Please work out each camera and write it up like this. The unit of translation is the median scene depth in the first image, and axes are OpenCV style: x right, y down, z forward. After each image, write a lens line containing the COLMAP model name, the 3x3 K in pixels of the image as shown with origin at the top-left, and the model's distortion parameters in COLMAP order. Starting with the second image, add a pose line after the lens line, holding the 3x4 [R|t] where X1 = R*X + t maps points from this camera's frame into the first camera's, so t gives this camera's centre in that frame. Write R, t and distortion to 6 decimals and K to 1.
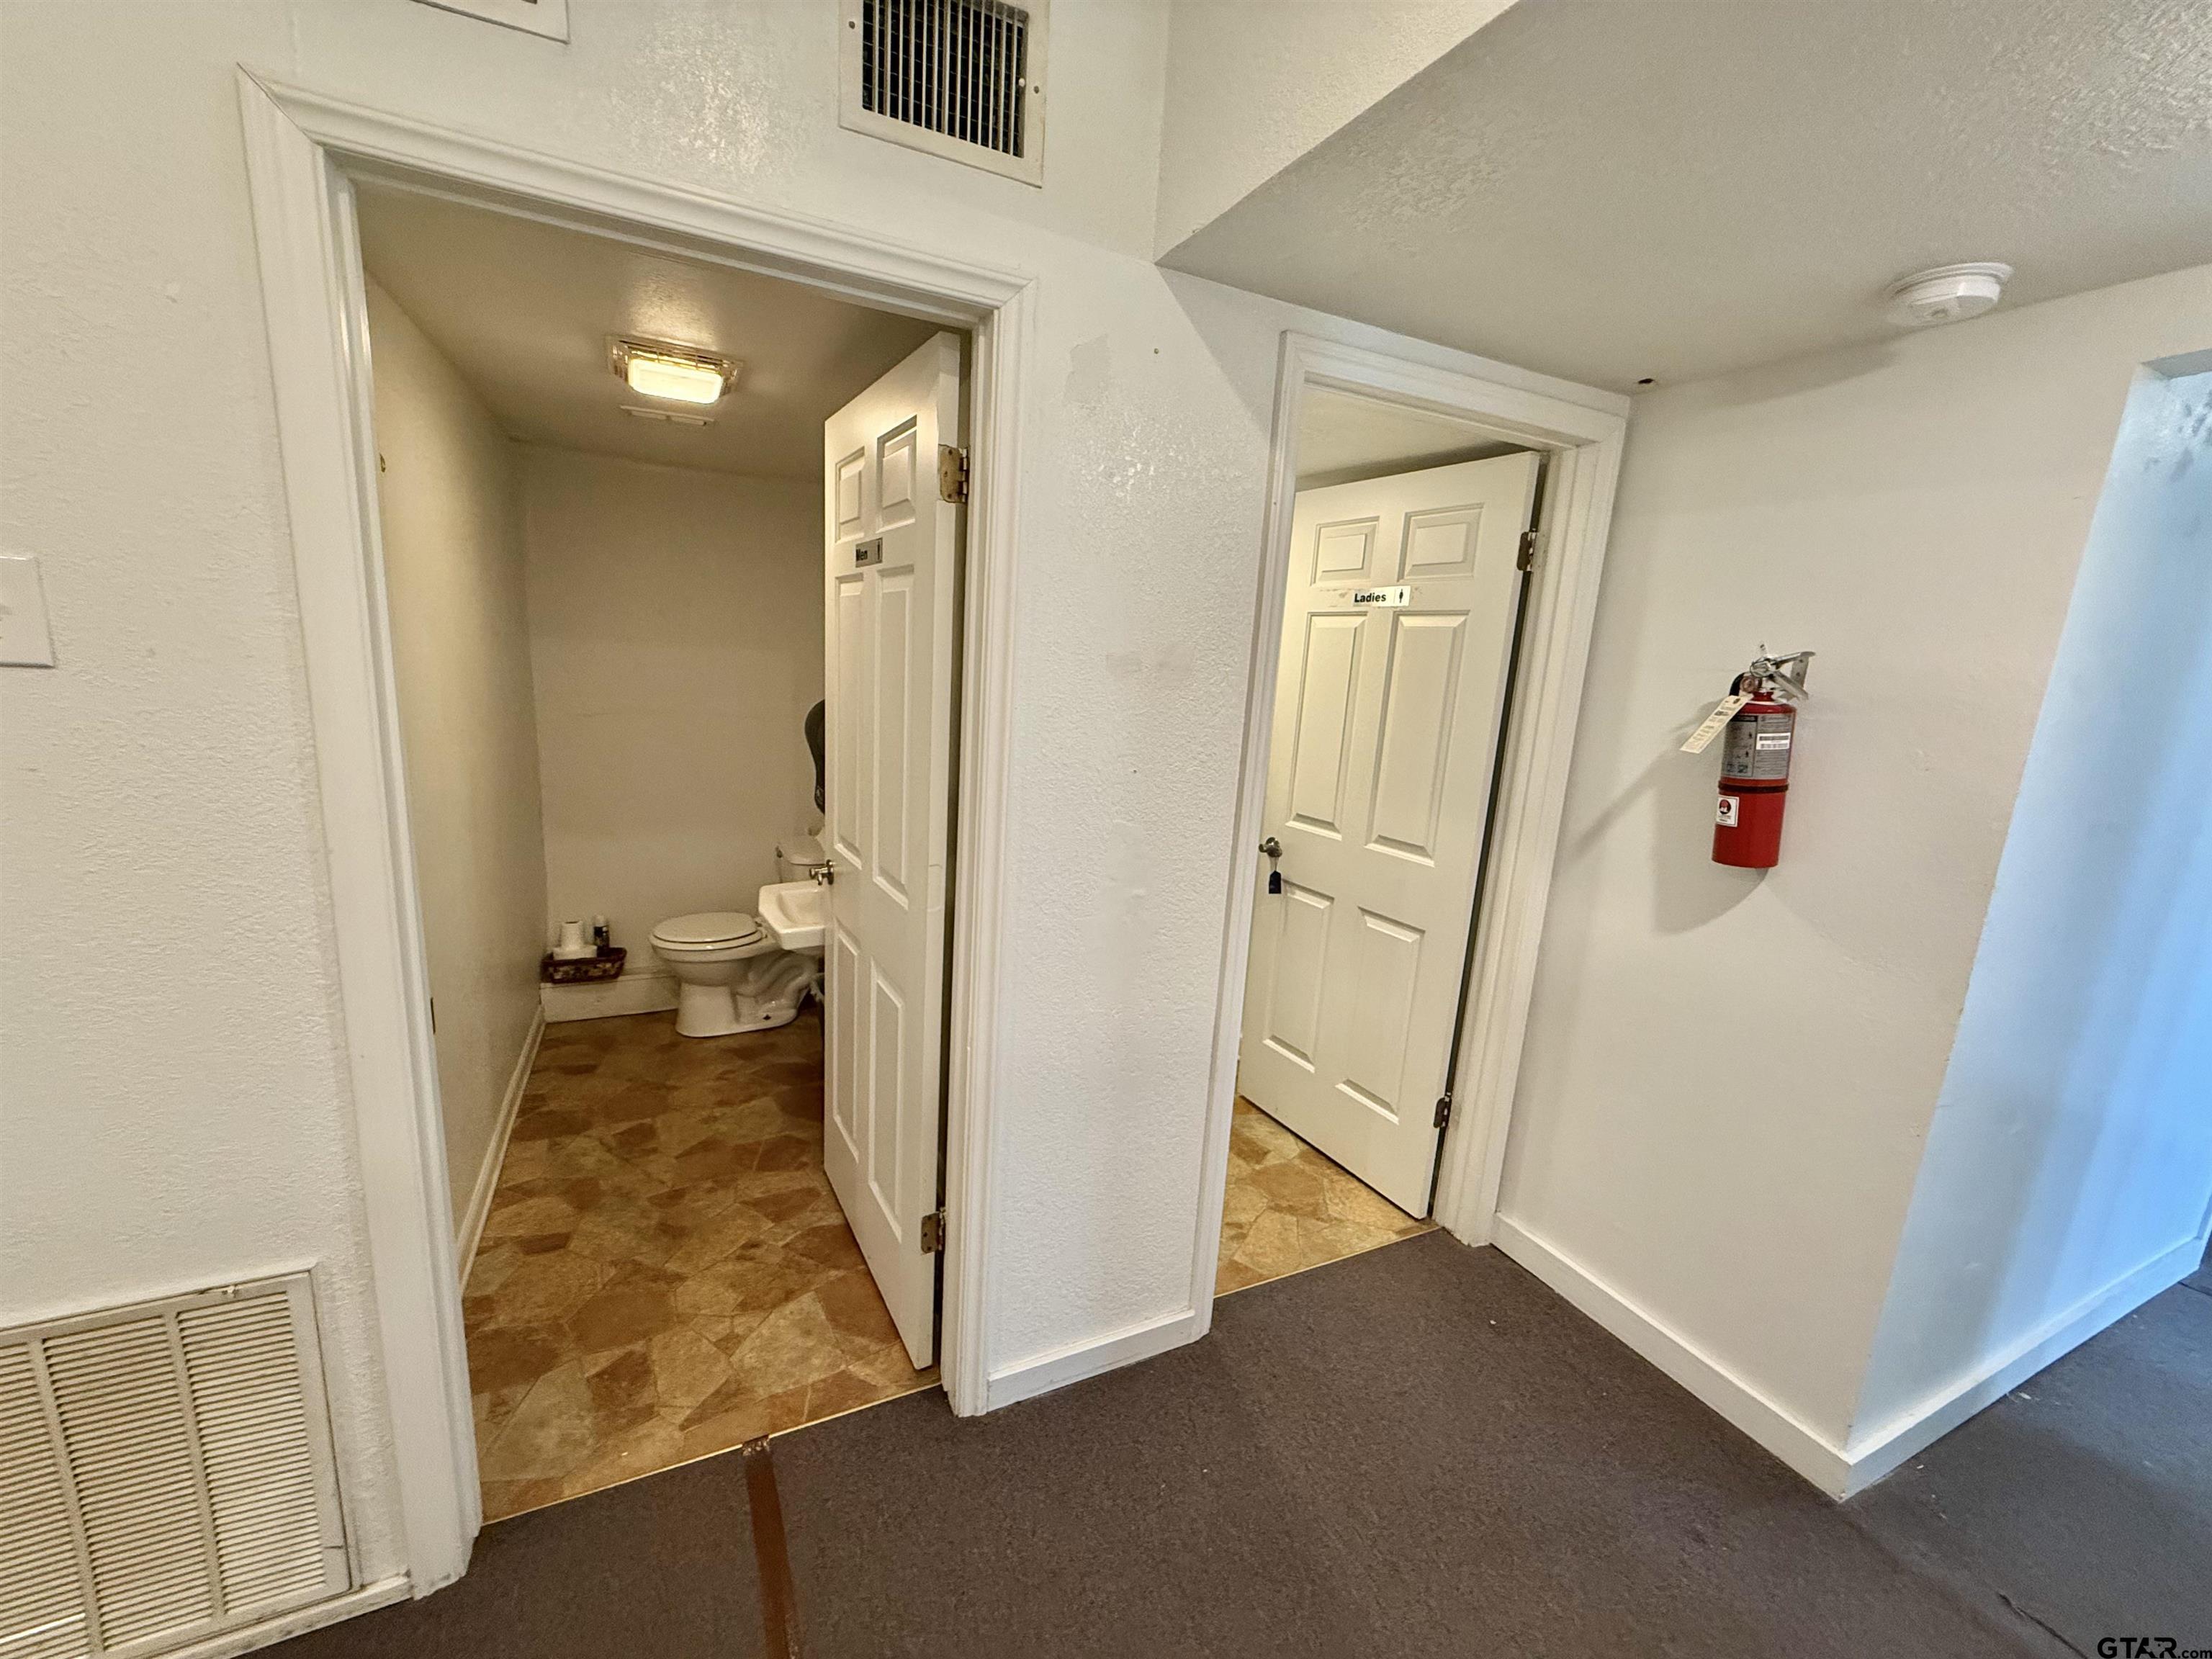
lens RADIAL K [[883.3, 0, 1095.6], [0, 883.3, 832.9], [0, 0, 1]] dist [-0.000948, -0.000601]
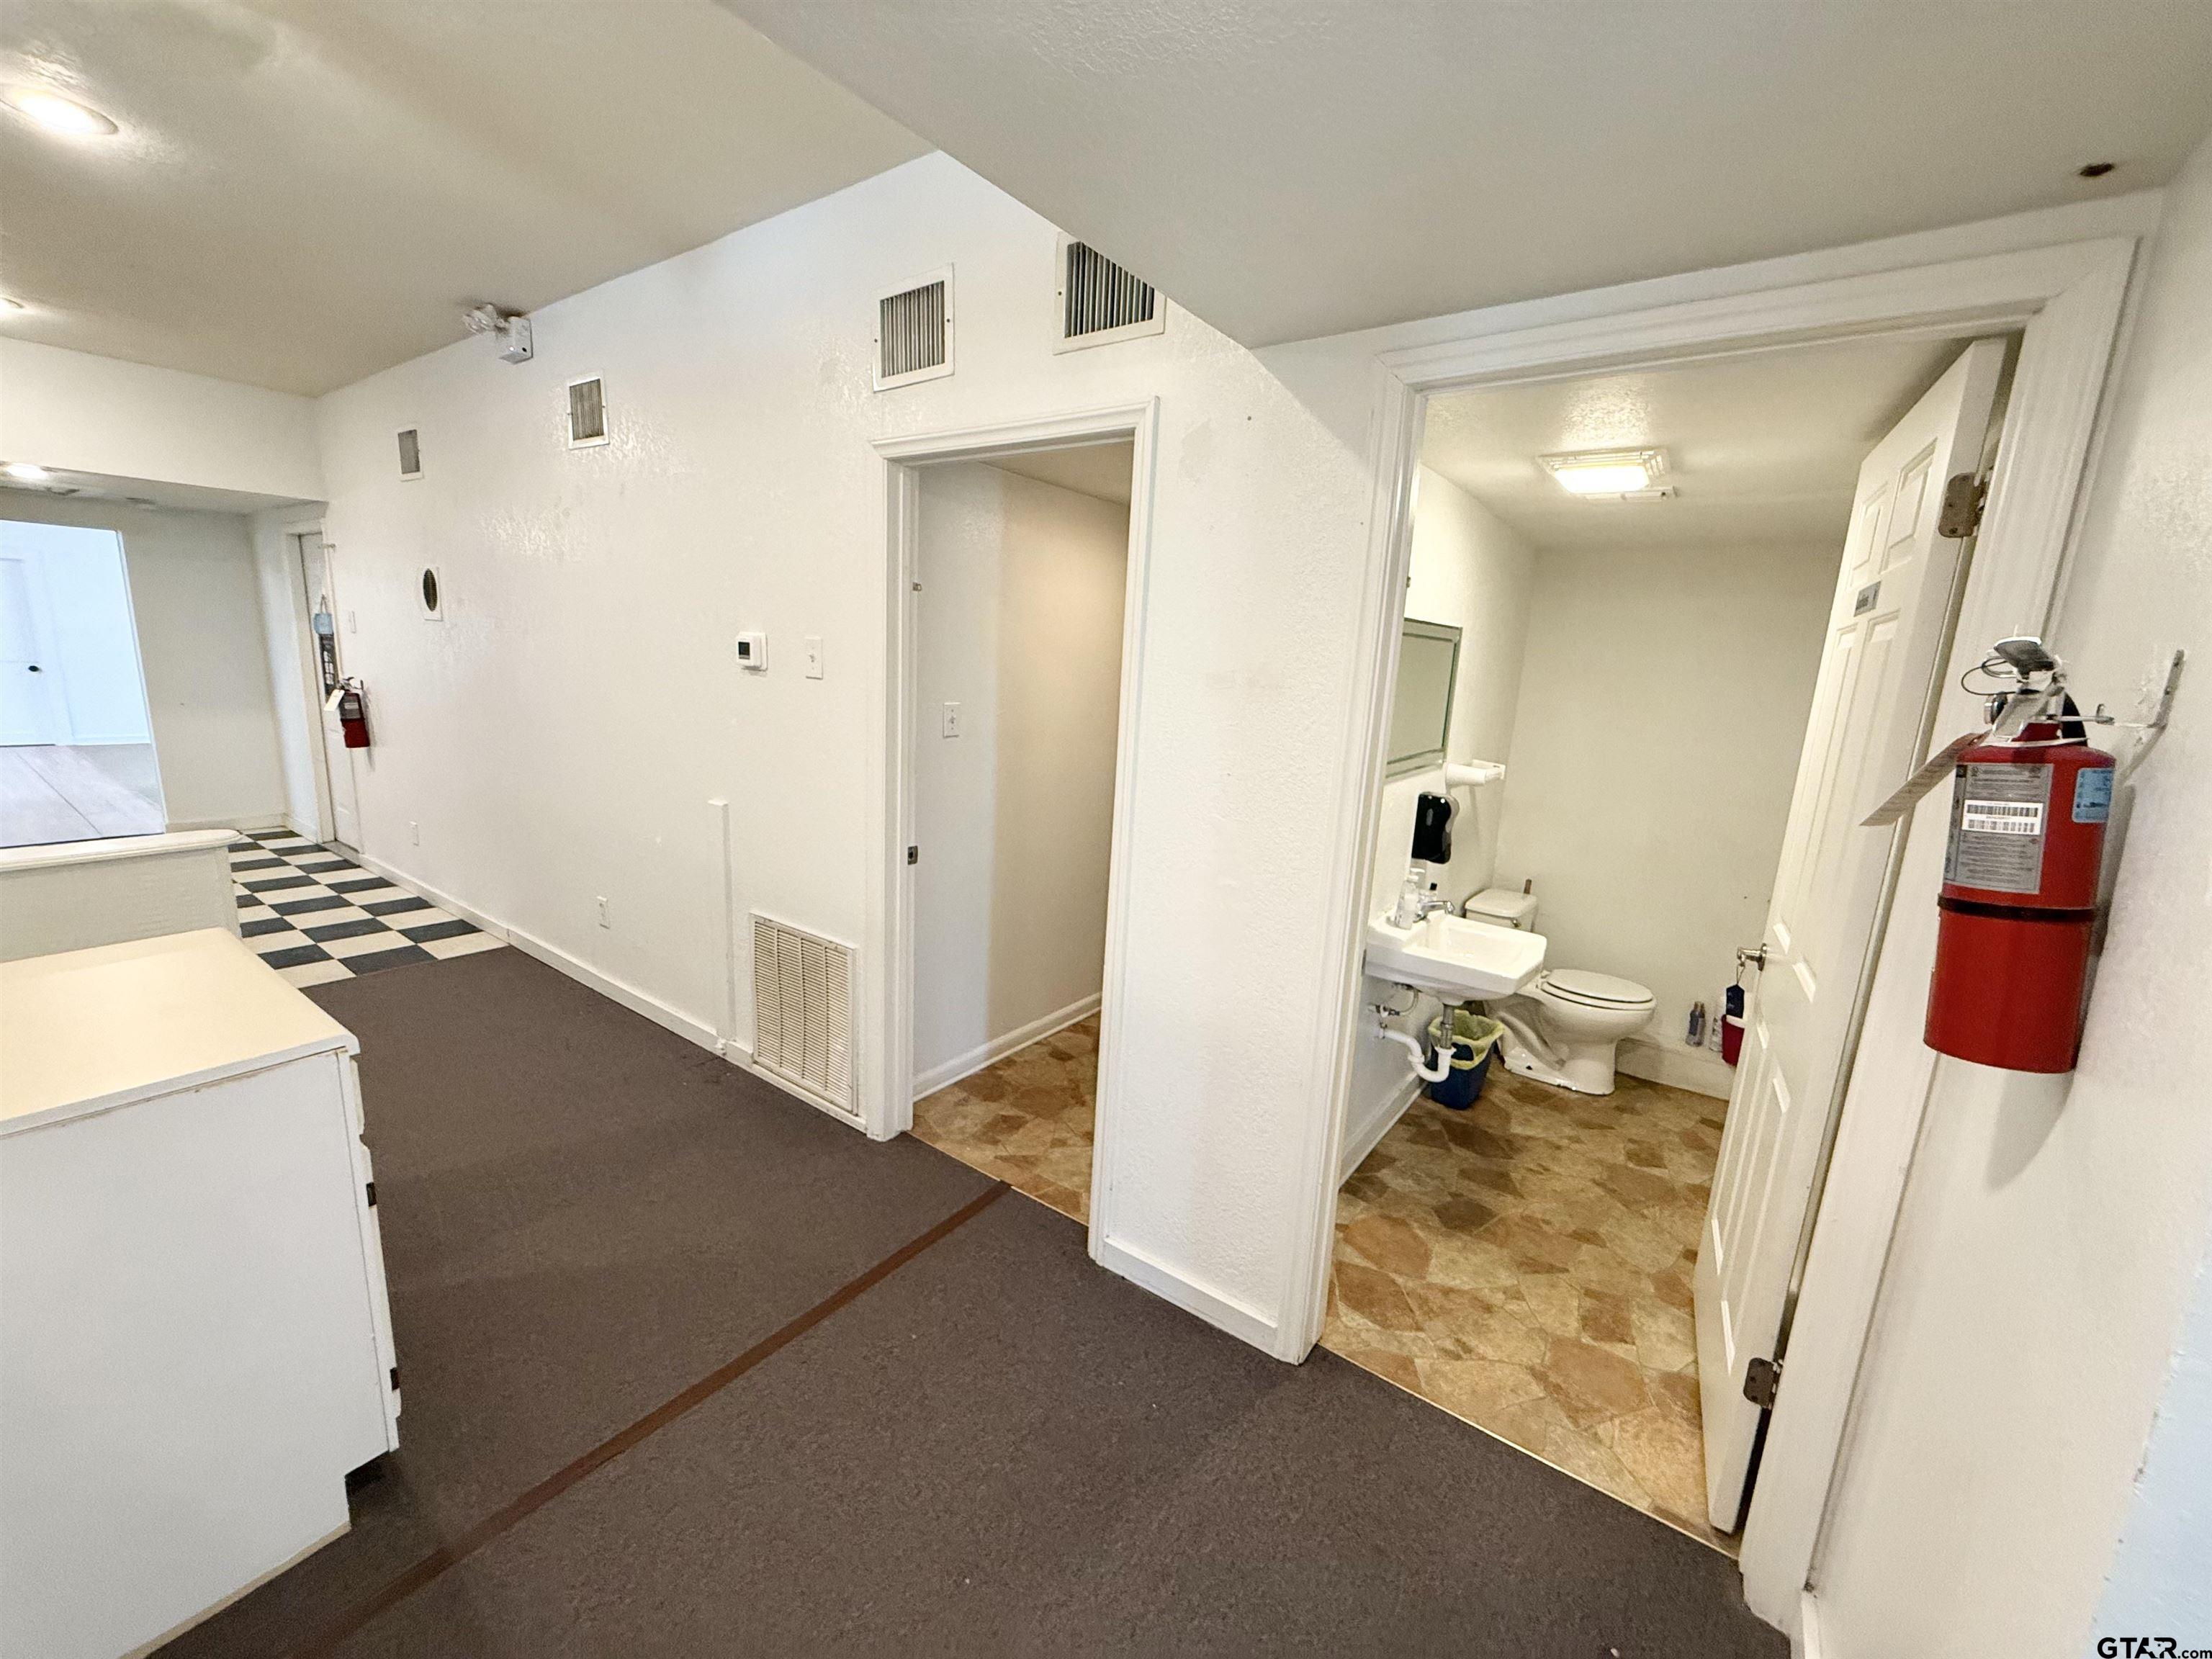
lens RADIAL K [[883.3, 0, 1104.7], [0, 883.3, 834.0], [0, 0, 1]] dist [-0.000948, -0.000601]
pose [[0.472440, 0.136390, -0.870746, 0.896994], [-0.200657, 0.978654, 0.044421, -0.010953], [0.858218, 0.153735, 0.489722, 0.279873]]
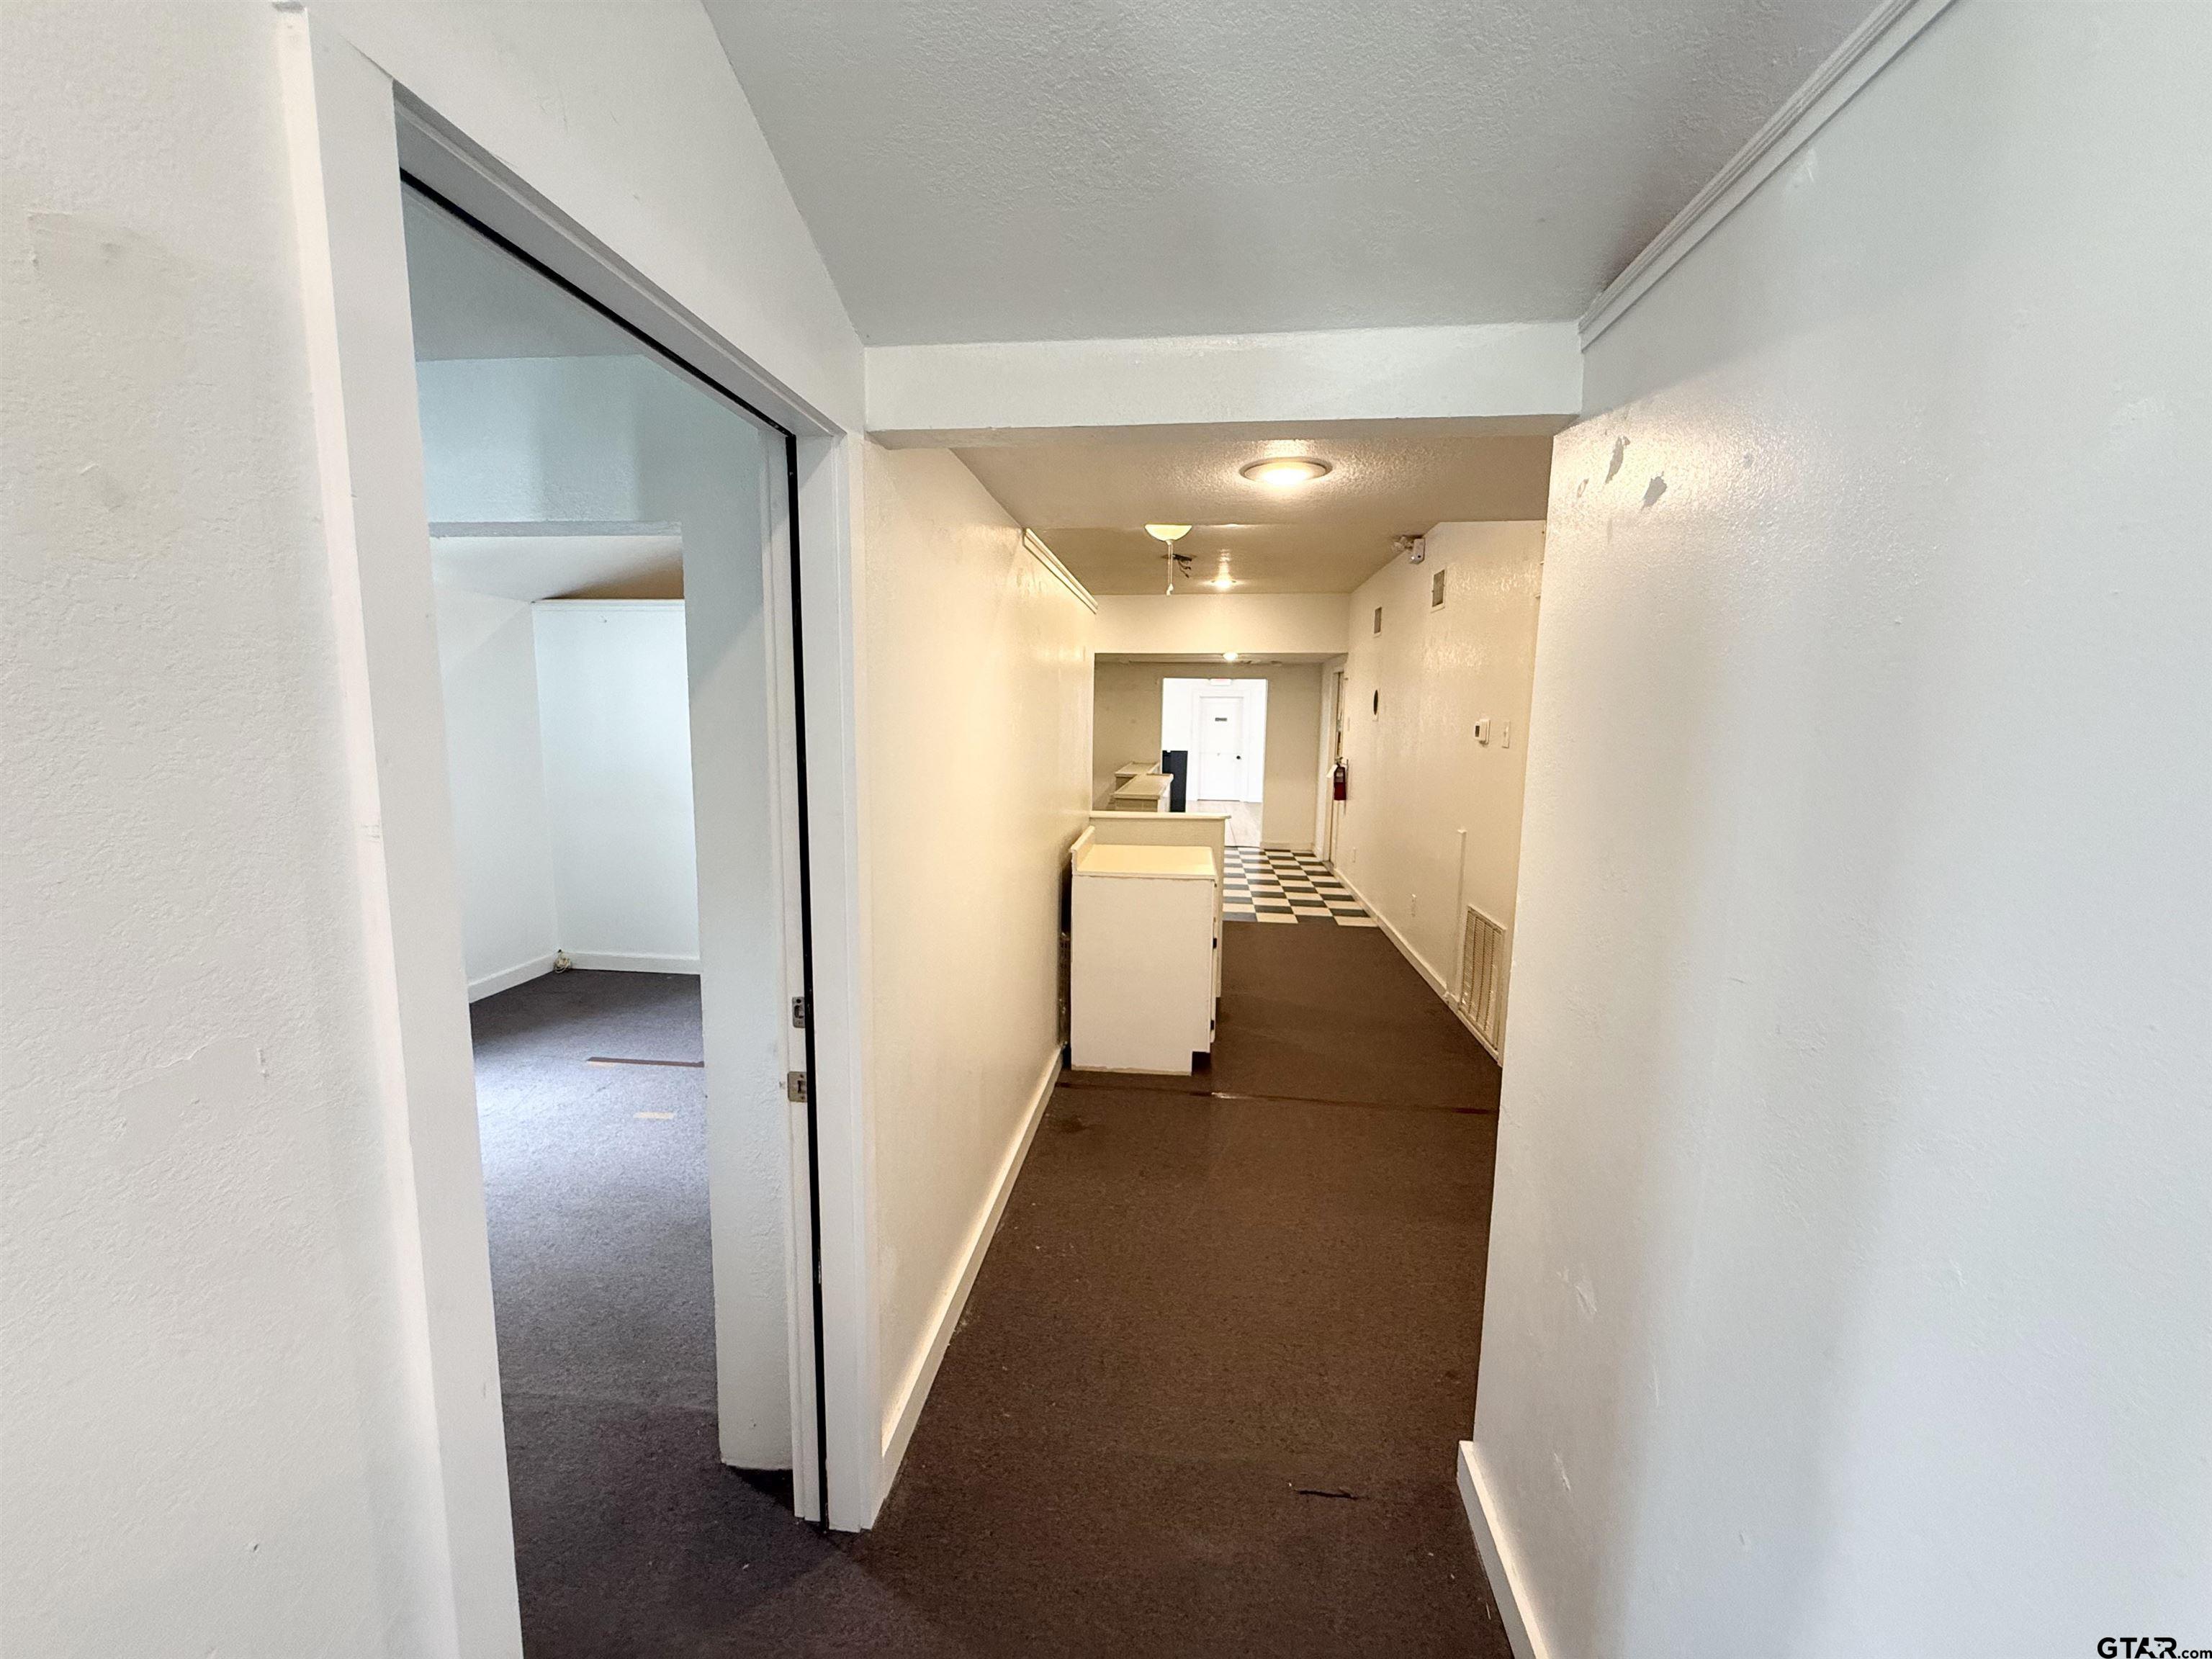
lens RADIAL K [[883.3, 0, 1104.1], [0, 883.3, 840.3], [0, 0, 1]] dist [-0.000948, -0.000601]
pose [[-0.527798, 0.047173, -0.848059, 1.808495], [-0.219955, 0.956805, 0.190114, -0.080055], [0.820395, 0.286877, -0.494624, 0.894776]]
